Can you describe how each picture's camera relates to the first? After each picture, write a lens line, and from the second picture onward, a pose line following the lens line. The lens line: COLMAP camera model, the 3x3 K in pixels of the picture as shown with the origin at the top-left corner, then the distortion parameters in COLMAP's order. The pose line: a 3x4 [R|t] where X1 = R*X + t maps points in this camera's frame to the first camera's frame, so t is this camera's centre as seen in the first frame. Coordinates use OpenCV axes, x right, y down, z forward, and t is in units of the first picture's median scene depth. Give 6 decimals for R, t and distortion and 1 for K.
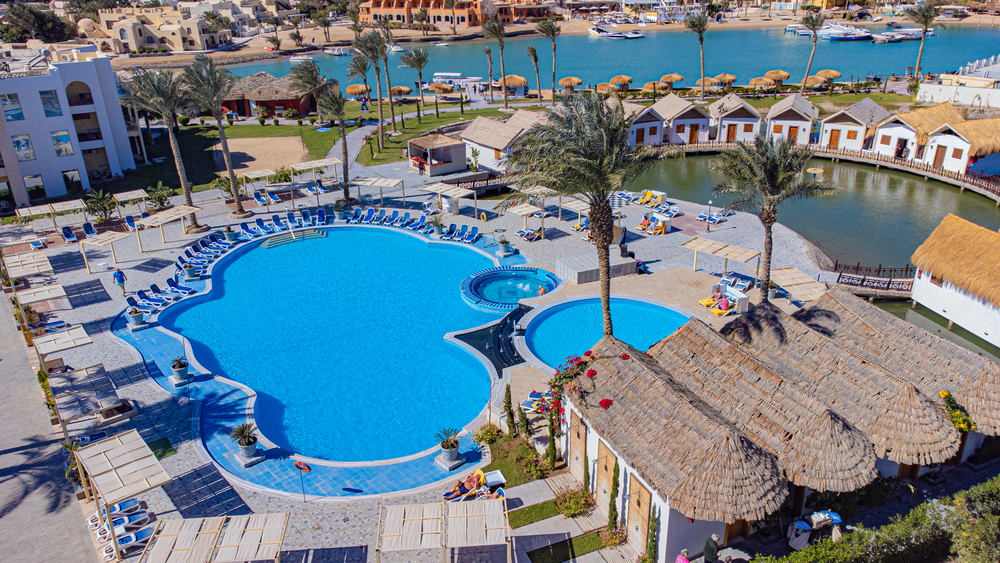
lens RADIAL K [[735.3, 0, 500.1], [0, 735.3, 277.5], [0, 0, 1]] dist [0.015246, 0.059507]
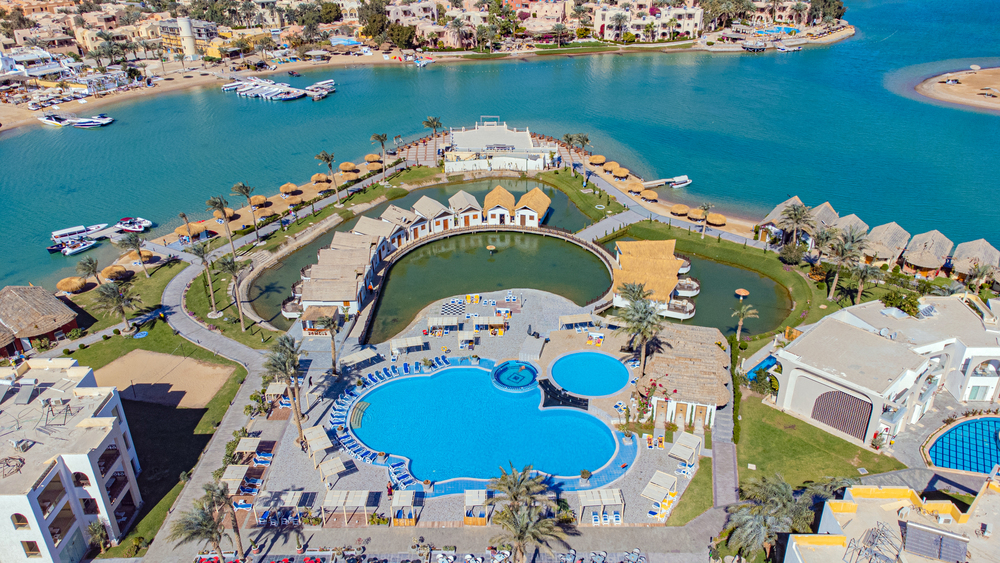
lens RADIAL K [[735.3, 0, 500.1], [0, 735.3, 277.5], [0, 0, 1]] dist [0.015246, 0.059507]
pose [[0.596220, -0.353372, 0.720867, -0.833346], [0.317815, 0.928454, 0.192271, -0.388511], [-0.737235, 0.114467, 0.665870, -0.204073]]
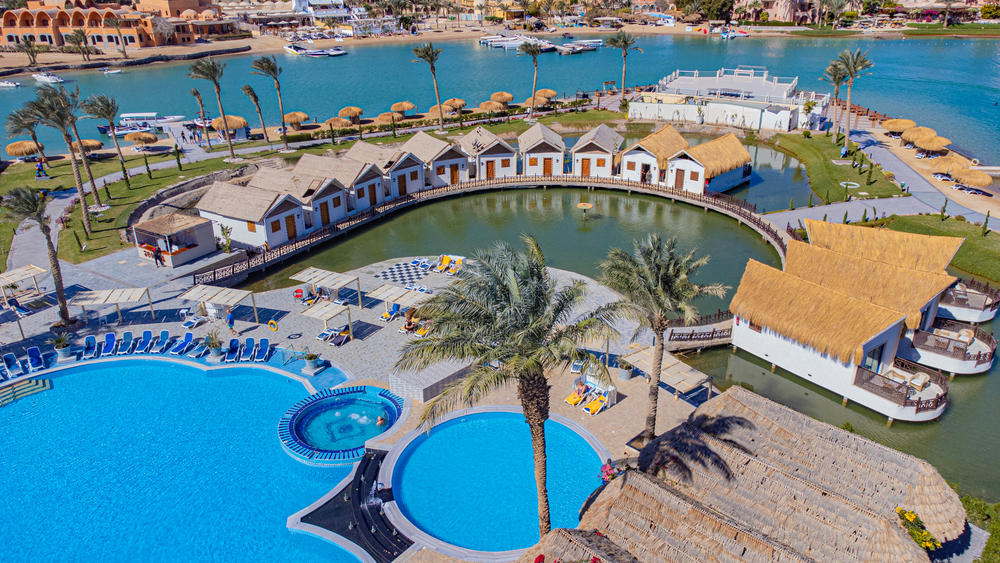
lens RADIAL K [[735.3, 0, 500.1], [0, 735.3, 277.5], [0, 0, 1]] dist [0.015246, 0.059507]
pose [[0.915359, -0.155228, 0.371514, -0.064603], [0.156123, 0.987344, 0.027871, -0.086833], [-0.371139, 0.032490, 0.928009, 0.103435]]
